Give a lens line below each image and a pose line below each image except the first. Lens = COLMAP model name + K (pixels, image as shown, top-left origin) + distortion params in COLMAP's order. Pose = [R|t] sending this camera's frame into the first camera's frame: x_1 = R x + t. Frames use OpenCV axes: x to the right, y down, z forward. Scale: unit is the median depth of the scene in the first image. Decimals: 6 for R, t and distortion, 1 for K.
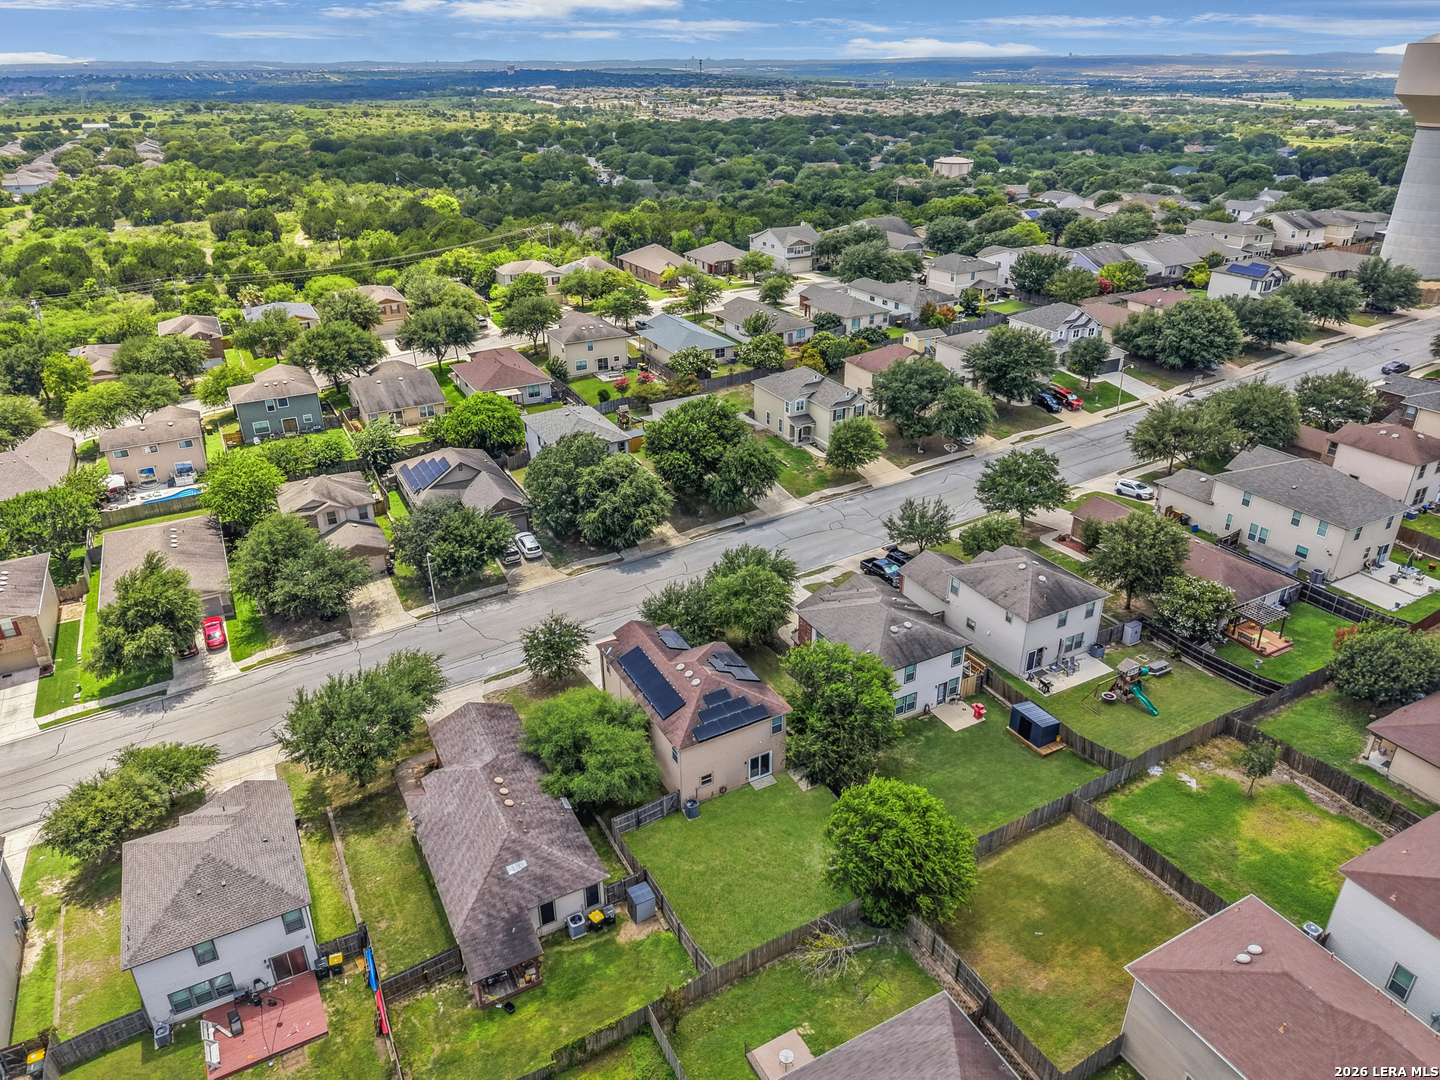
lens RADIAL K [[963.1, 0, 725.0], [0, 963.1, 540.1], [0, 0, 1]] dist [0.056281, -0.070791]
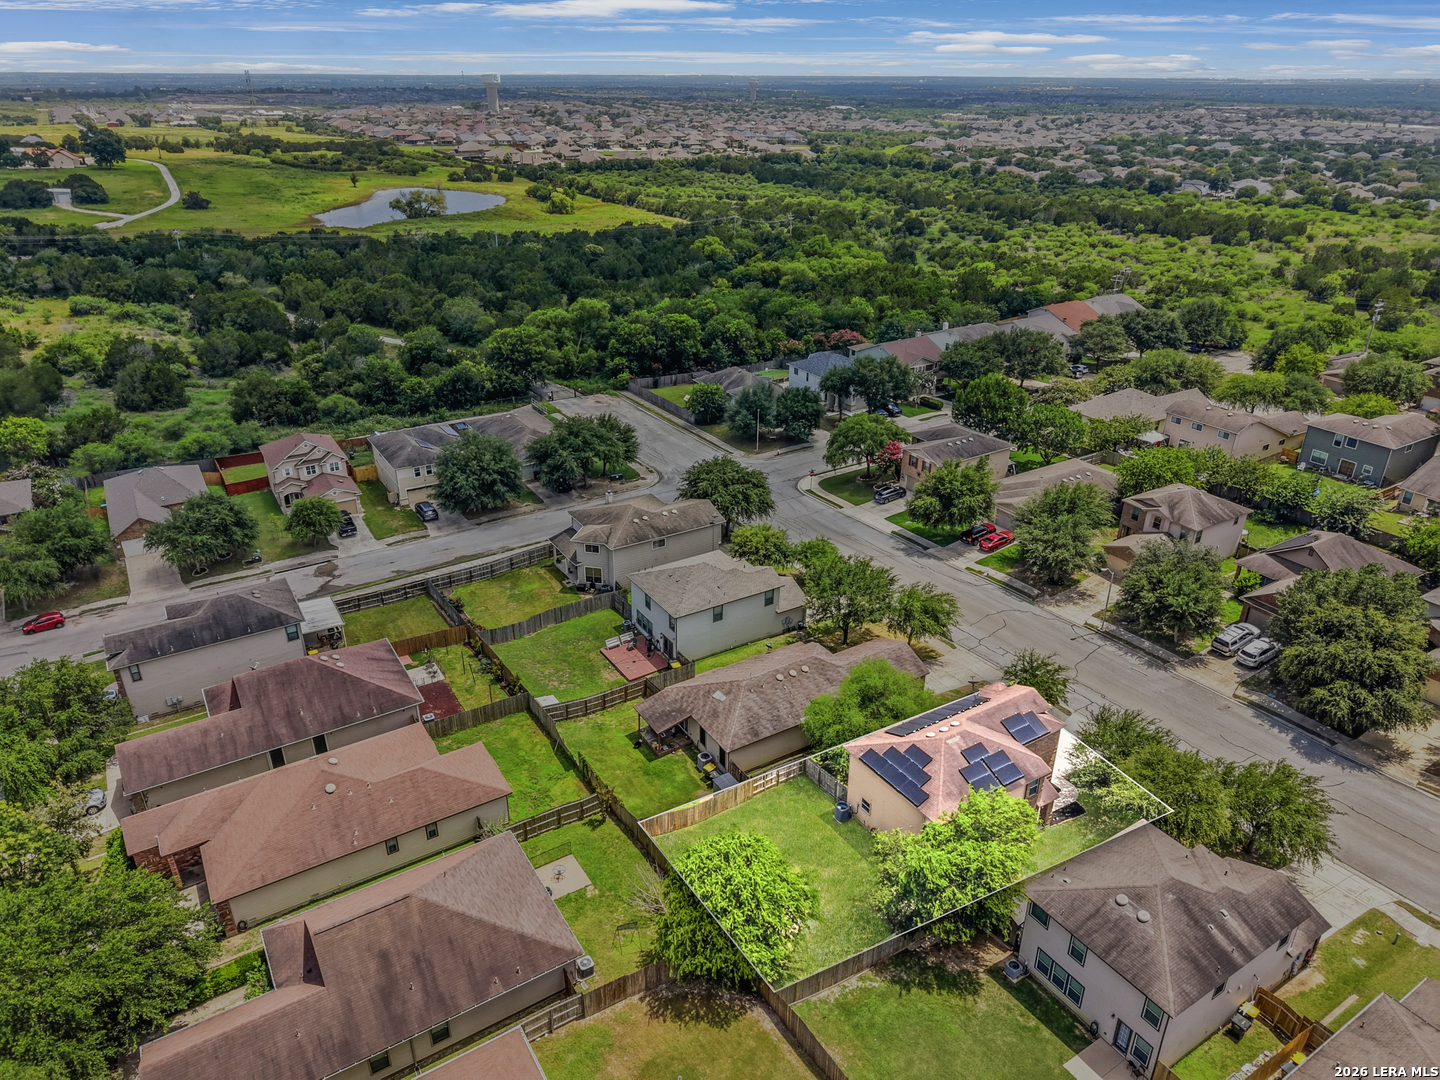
lens RADIAL K [[963.1, 0, 725.0], [0, 963.1, 540.1], [0, 0, 1]] dist [0.056281, -0.070791]
pose [[0.057500, 0.440629, -0.895846, 0.547485], [-0.447264, 0.813611, 0.371473, -0.205041], [0.892552, 0.379319, 0.243860, 0.391509]]
